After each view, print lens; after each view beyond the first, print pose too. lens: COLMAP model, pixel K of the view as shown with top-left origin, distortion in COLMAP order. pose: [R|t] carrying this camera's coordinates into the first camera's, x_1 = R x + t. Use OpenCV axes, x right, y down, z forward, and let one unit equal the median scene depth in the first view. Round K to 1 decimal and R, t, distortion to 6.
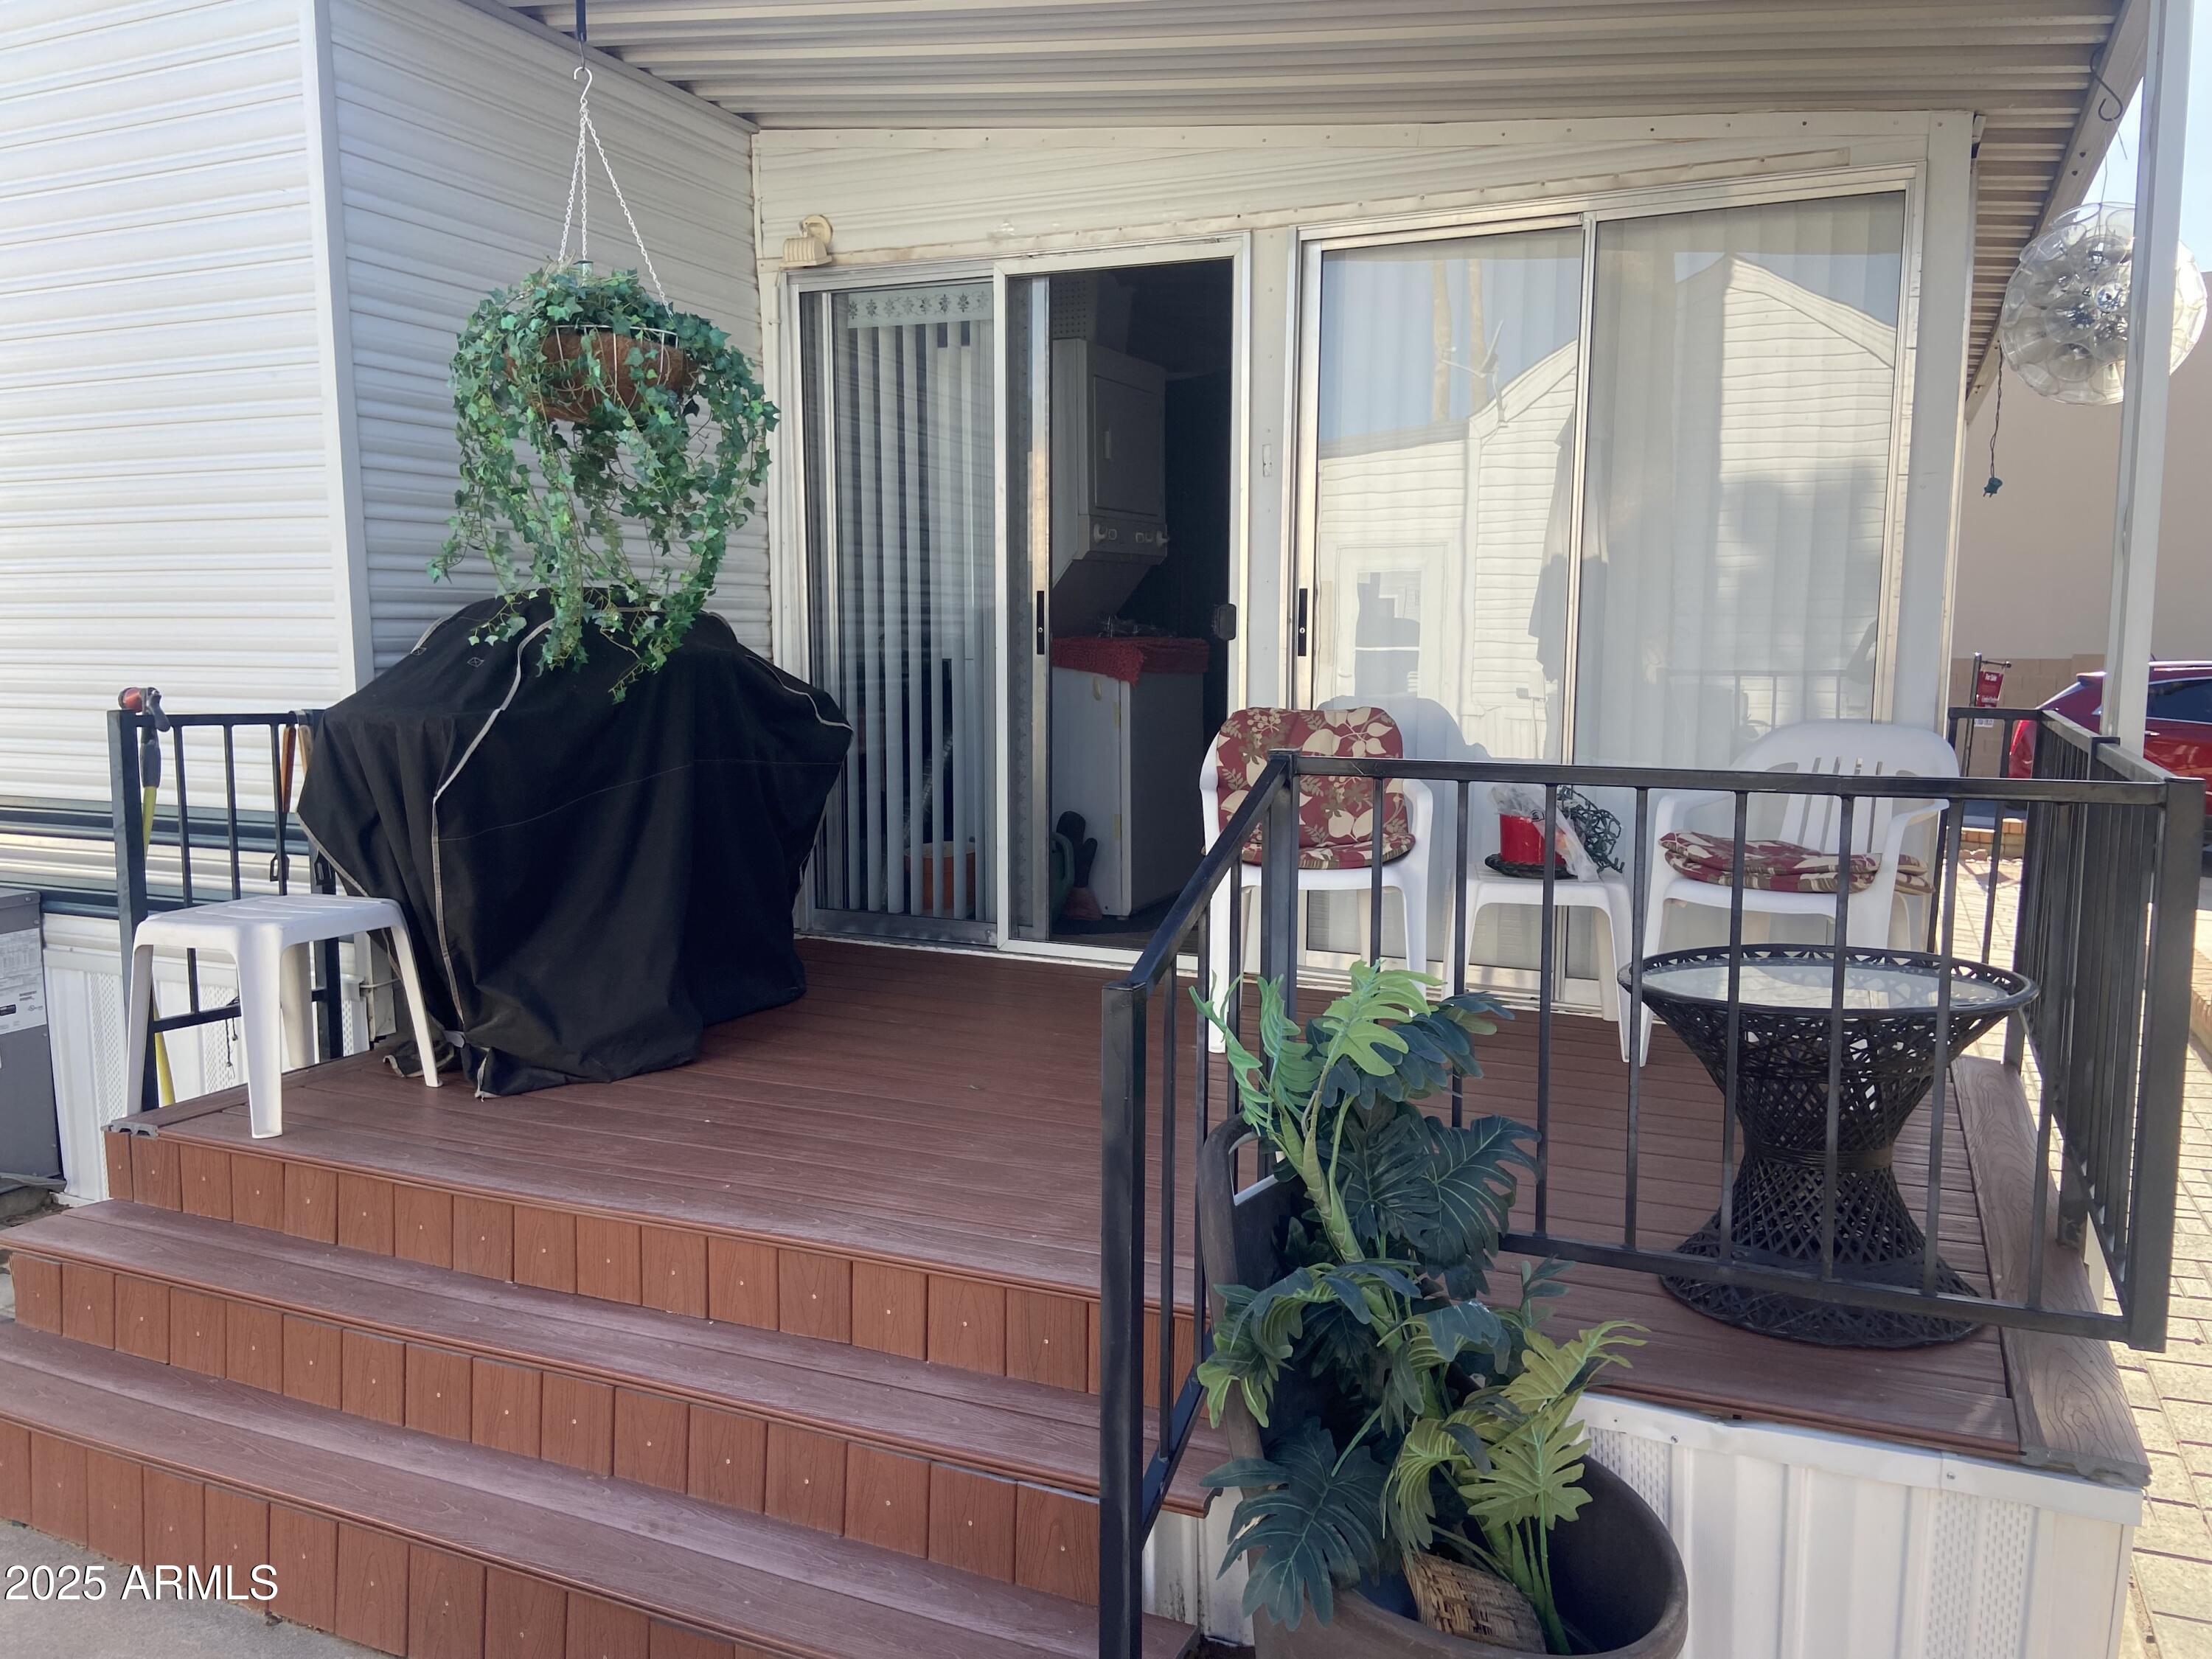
lens RADIAL K [[1682.0, 0, 1102.2], [0, 1682.0, 838.9], [0, 0, 1]] dist [0.058672, -0.050052]
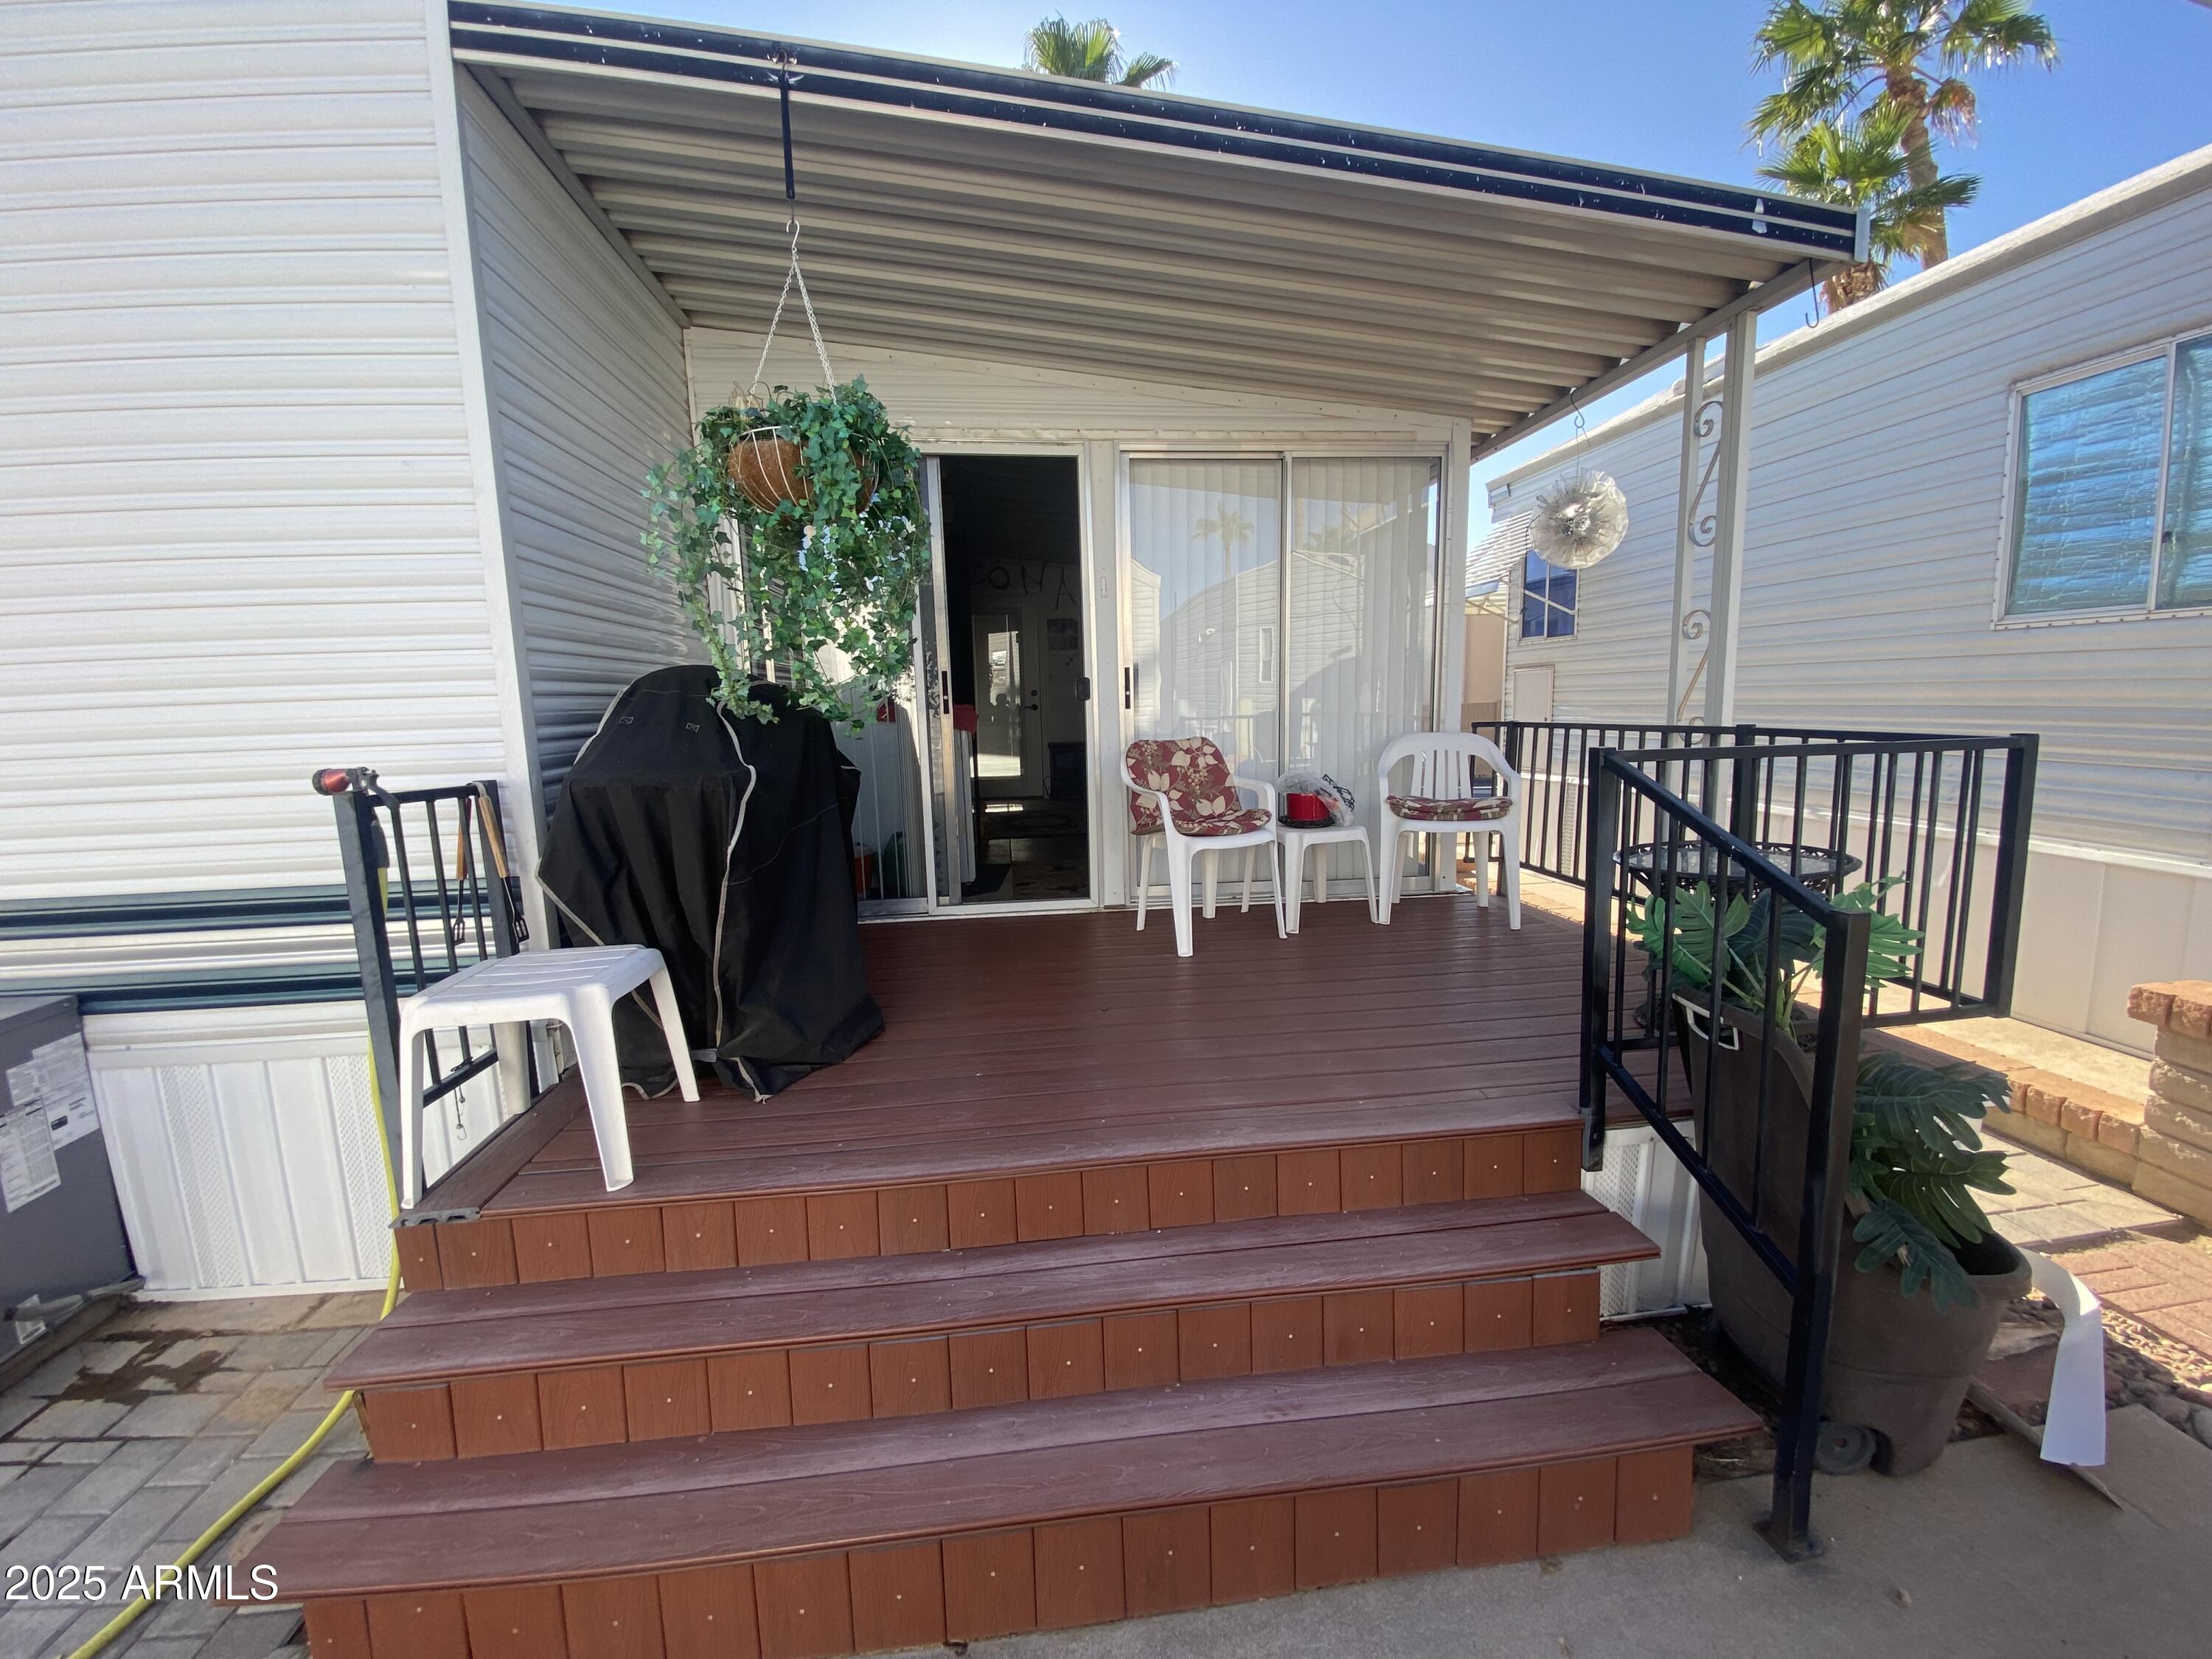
lens RADIAL K [[904.4, 0, 1089.0], [0, 904.4, 828.7], [0, 0, 1]] dist [0.004876, -0.013130]
pose [[0.858211, -0.094733, 0.504479, -0.450103], [0.090396, 0.995355, 0.033131, -0.031659], [-0.505274, 0.017170, 0.862788, 0.334974]]
